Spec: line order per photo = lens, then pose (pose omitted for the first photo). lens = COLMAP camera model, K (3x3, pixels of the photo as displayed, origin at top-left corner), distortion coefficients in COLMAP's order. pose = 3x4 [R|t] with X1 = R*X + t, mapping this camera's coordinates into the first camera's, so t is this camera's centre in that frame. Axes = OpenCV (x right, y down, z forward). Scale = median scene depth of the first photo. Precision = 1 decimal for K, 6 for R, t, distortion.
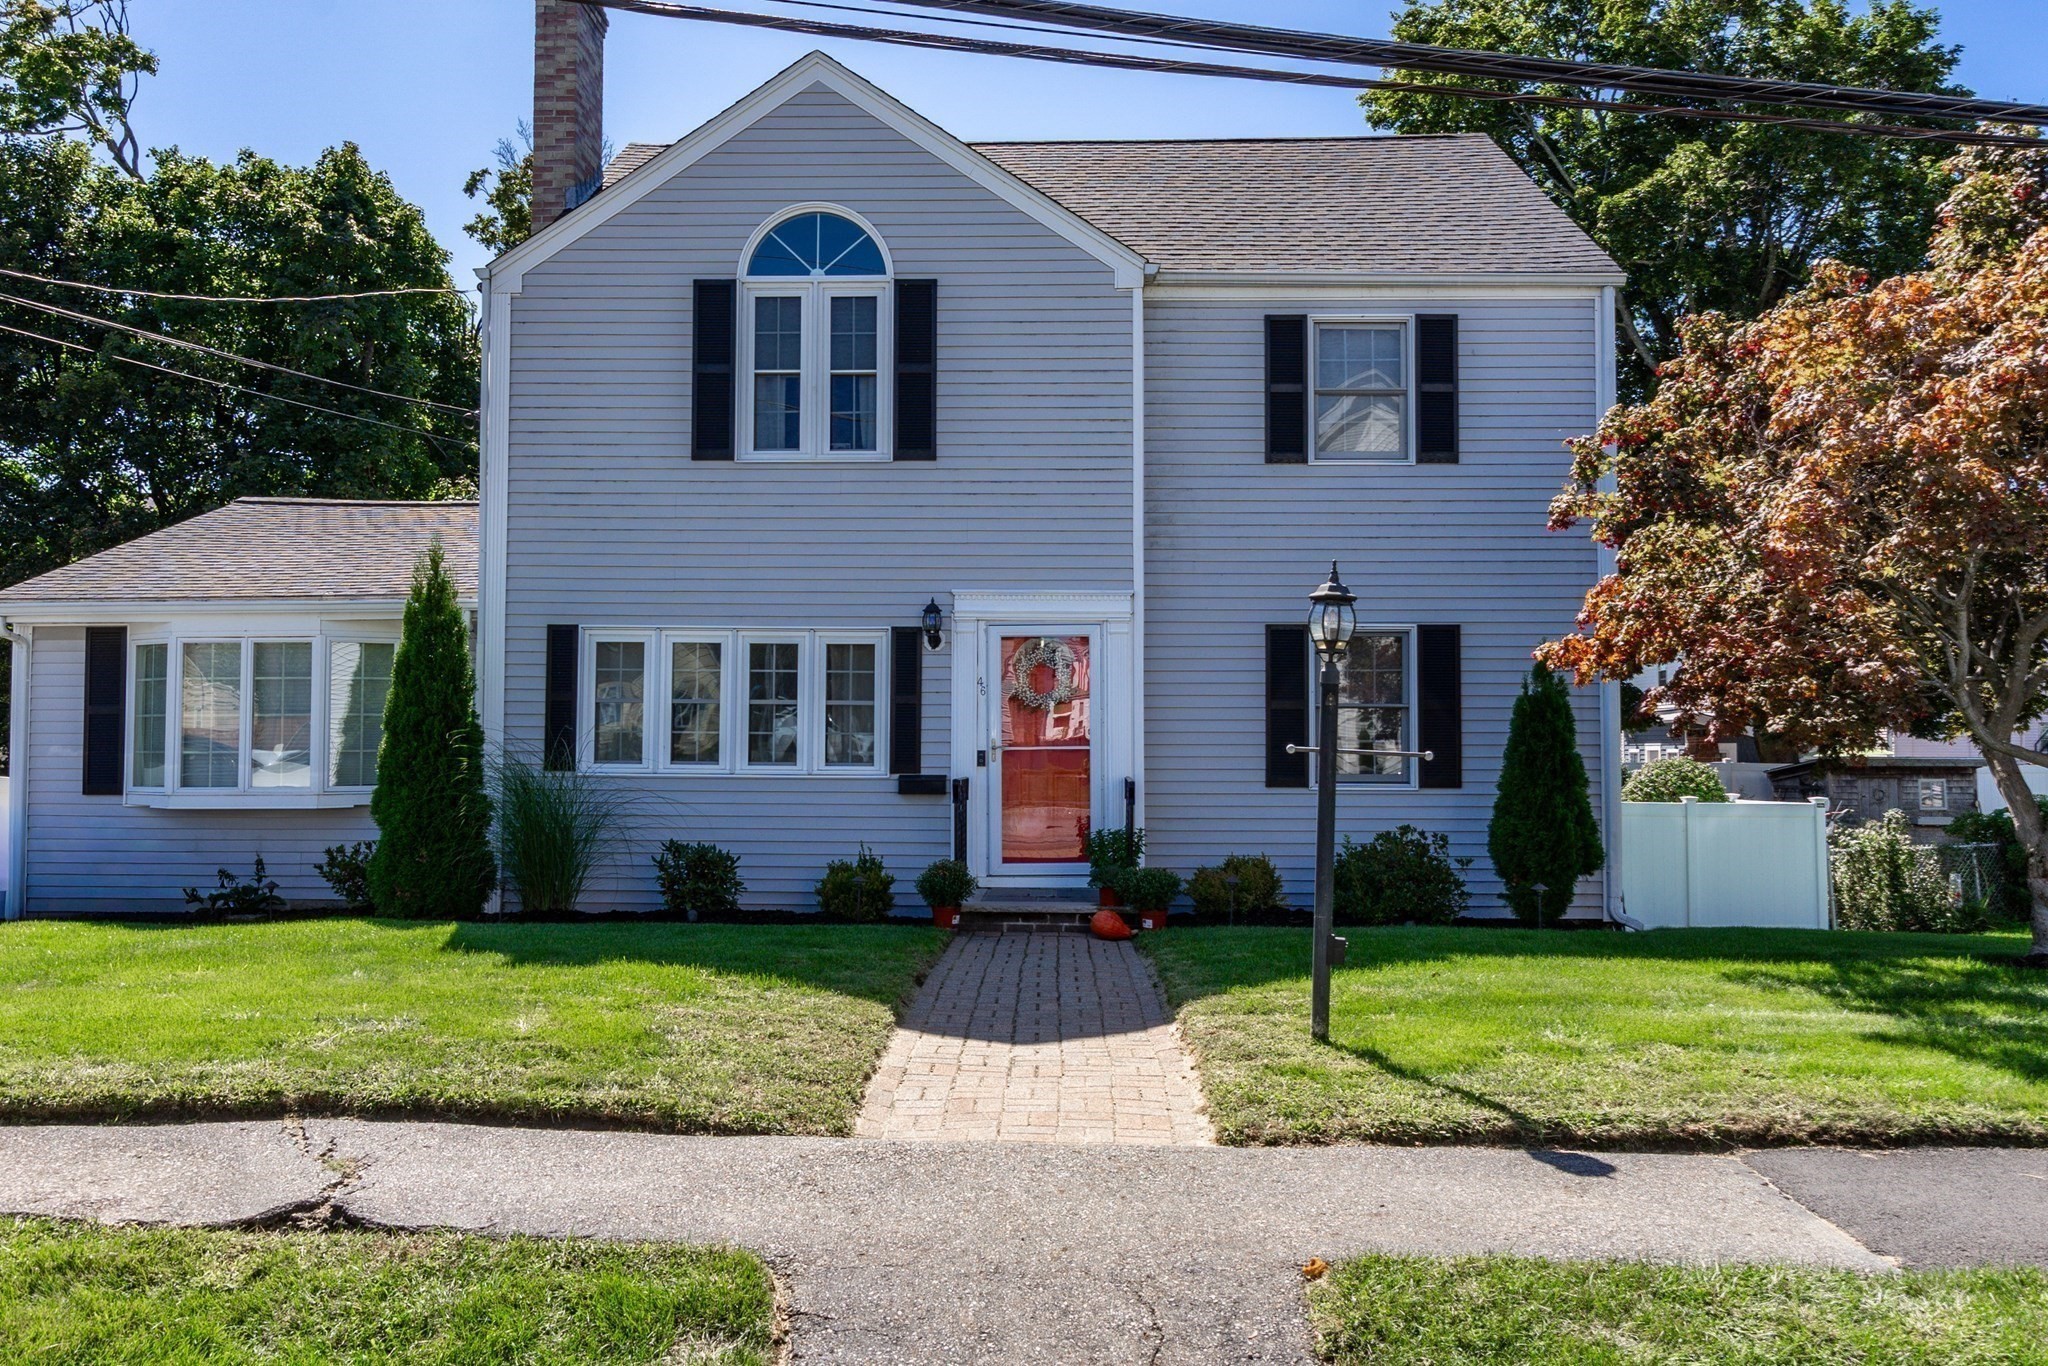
lens RADIAL K [[1593.3, 0, 1024.5], [0, 1593.3, 681.8], [0, 0, 1]] dist [-0.009171, 0.006359]
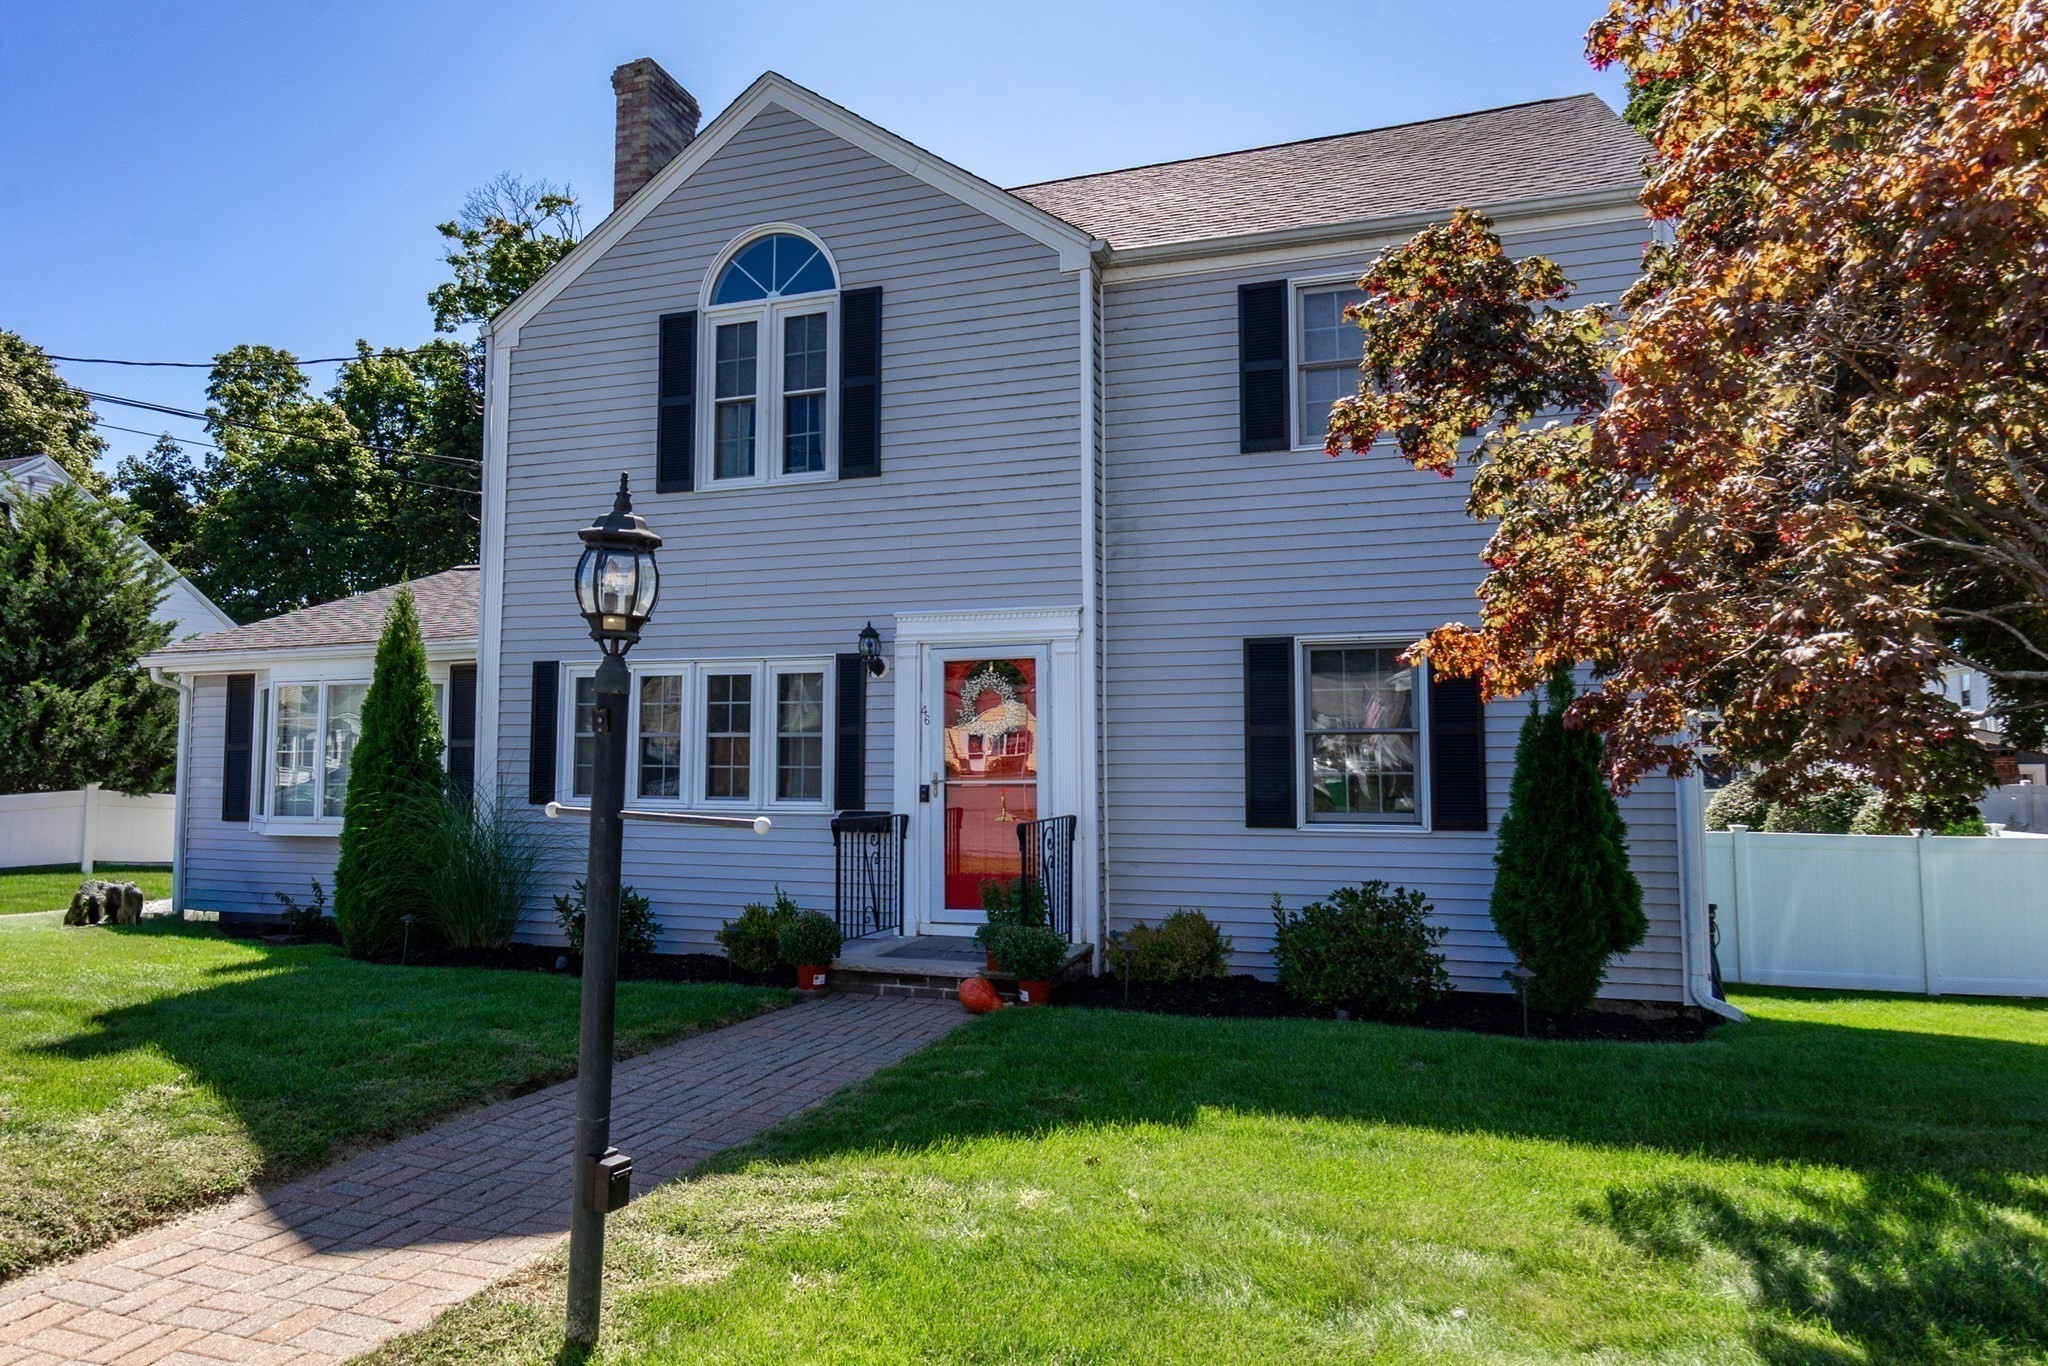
lens RADIAL K [[1241.5, 0, 1024.1], [0, 1241.5, 683.3], [0, 0, 1]] dist [-0.009007, -0.000640]
pose [[0.956426, -0.022685, -0.291092, 0.235155], [0.014713, 0.999455, -0.029549, 0.006306], [0.291603, 0.023978, 0.956239, 0.324764]]
